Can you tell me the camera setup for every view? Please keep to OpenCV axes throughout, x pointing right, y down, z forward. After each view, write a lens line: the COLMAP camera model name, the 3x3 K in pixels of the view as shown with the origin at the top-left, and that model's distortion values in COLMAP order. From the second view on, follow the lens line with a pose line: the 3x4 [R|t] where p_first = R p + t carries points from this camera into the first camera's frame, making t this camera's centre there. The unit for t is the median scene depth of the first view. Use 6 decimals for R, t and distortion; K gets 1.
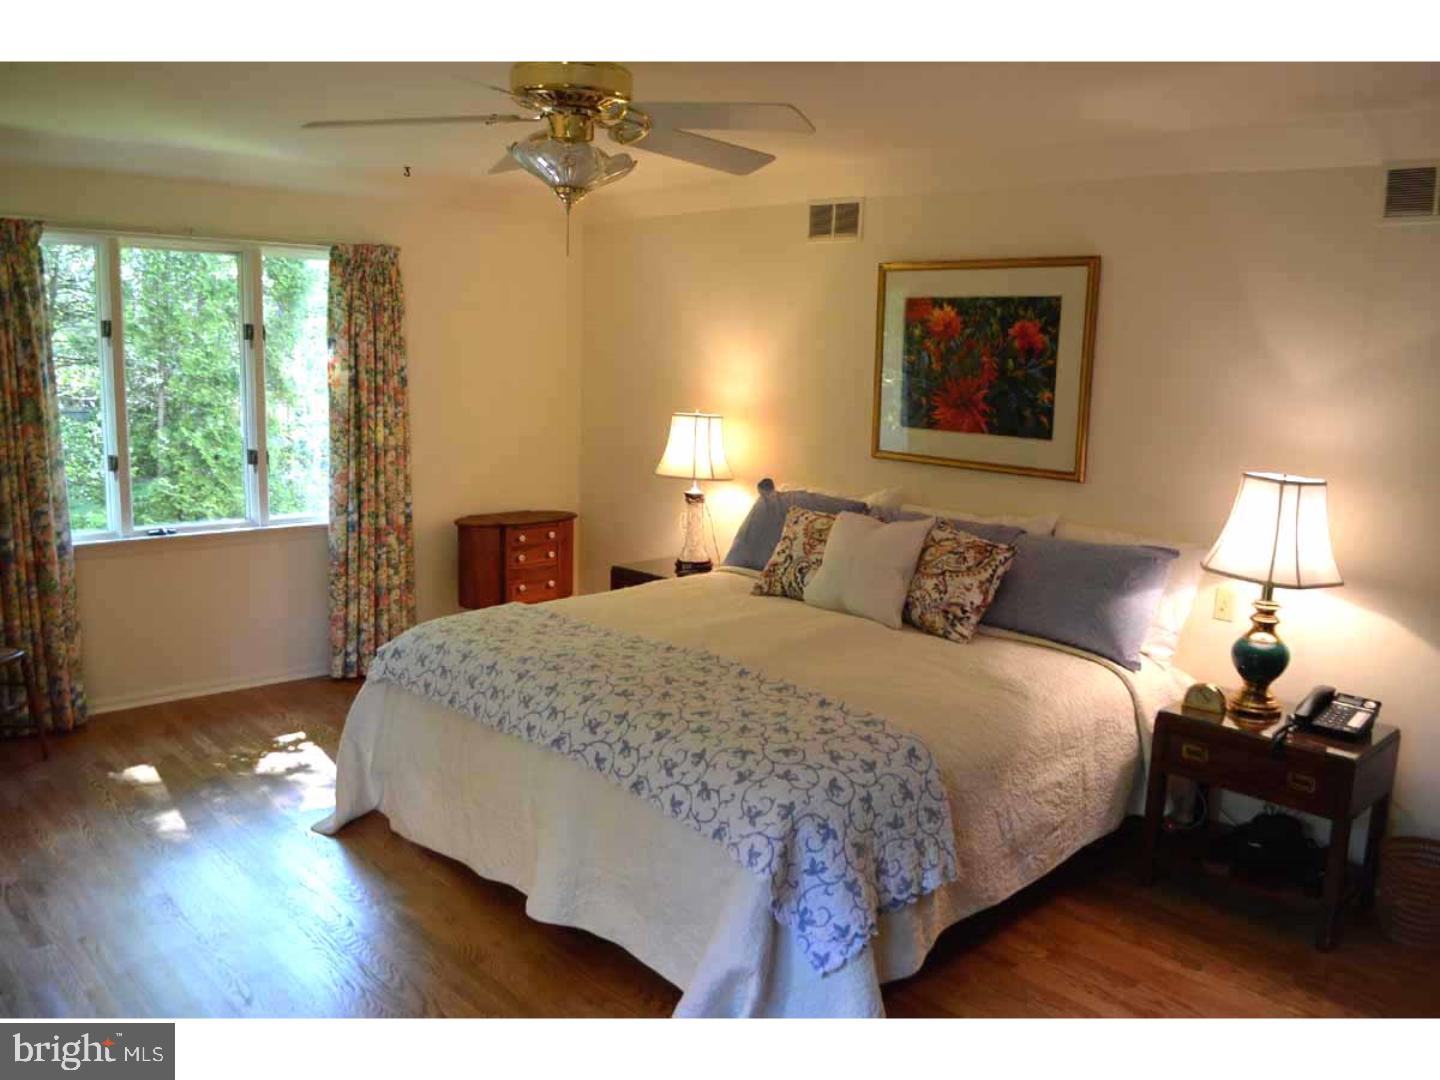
lens RADIAL K [[1185.2, 0, 723.4], [0, 1185.2, 542.9], [0, 0, 1]] dist [-0.086756, 0.008040]
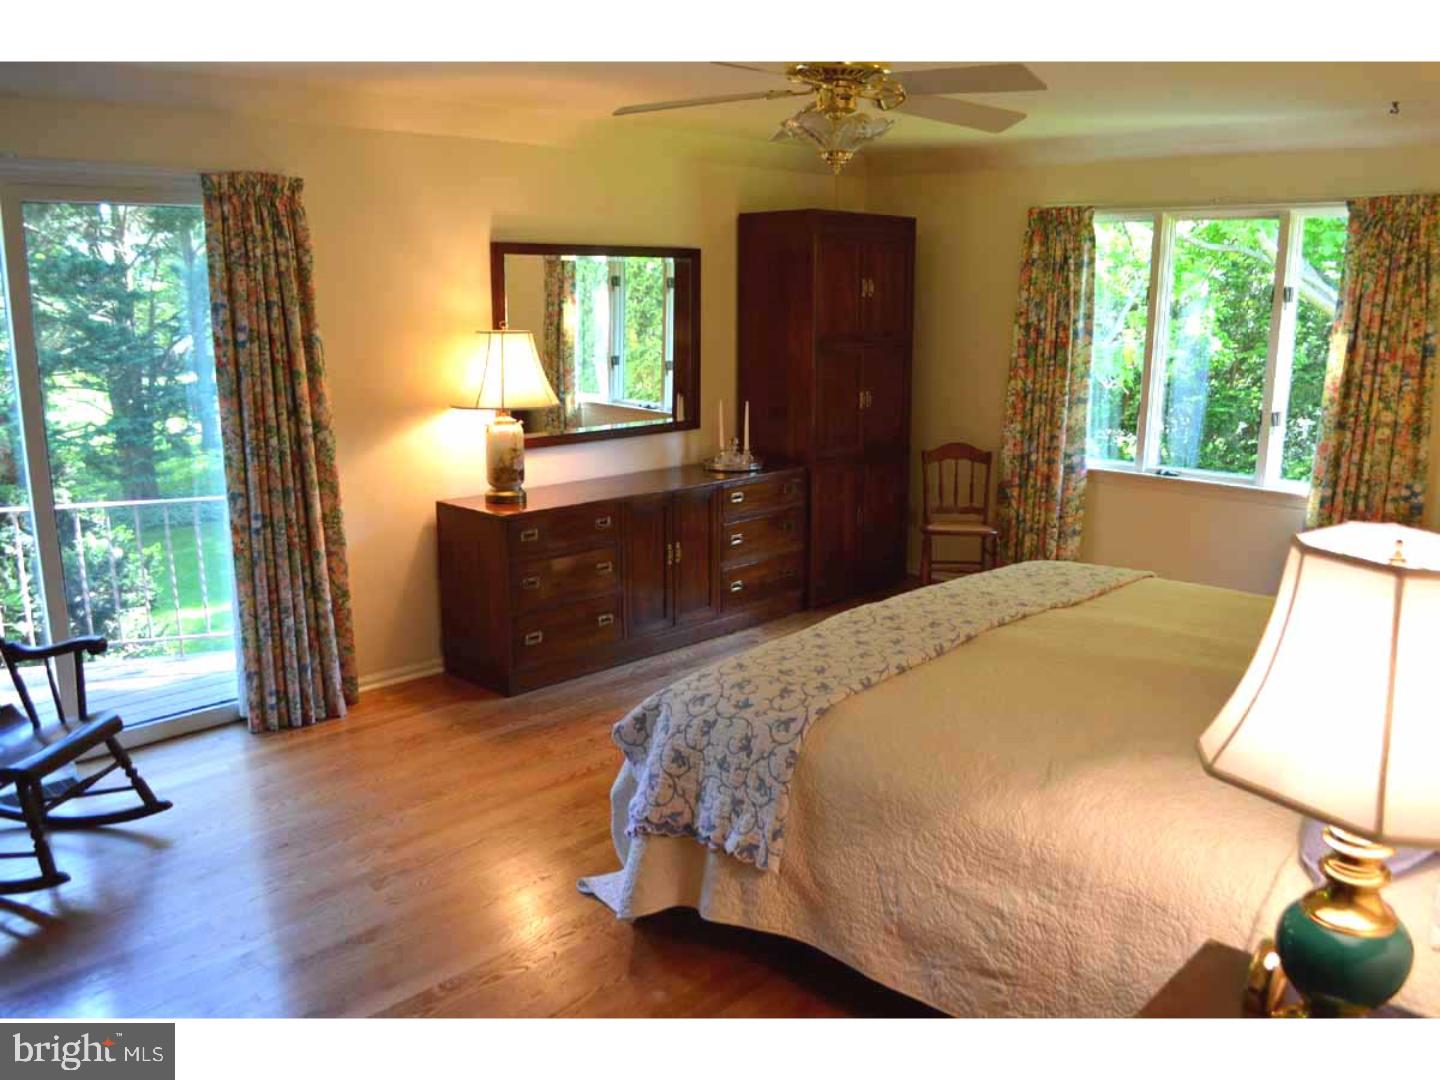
lens RADIAL K [[1185.2, 0, 723.4], [0, 1185.2, 542.9], [0, 0, 1]] dist [-0.086756, 0.008040]
pose [[0.011121, 0.175053, -0.984496, 0.698703], [-0.164798, 0.971415, 0.170865, -0.072563], [0.986265, 0.160343, 0.039652, 0.591162]]
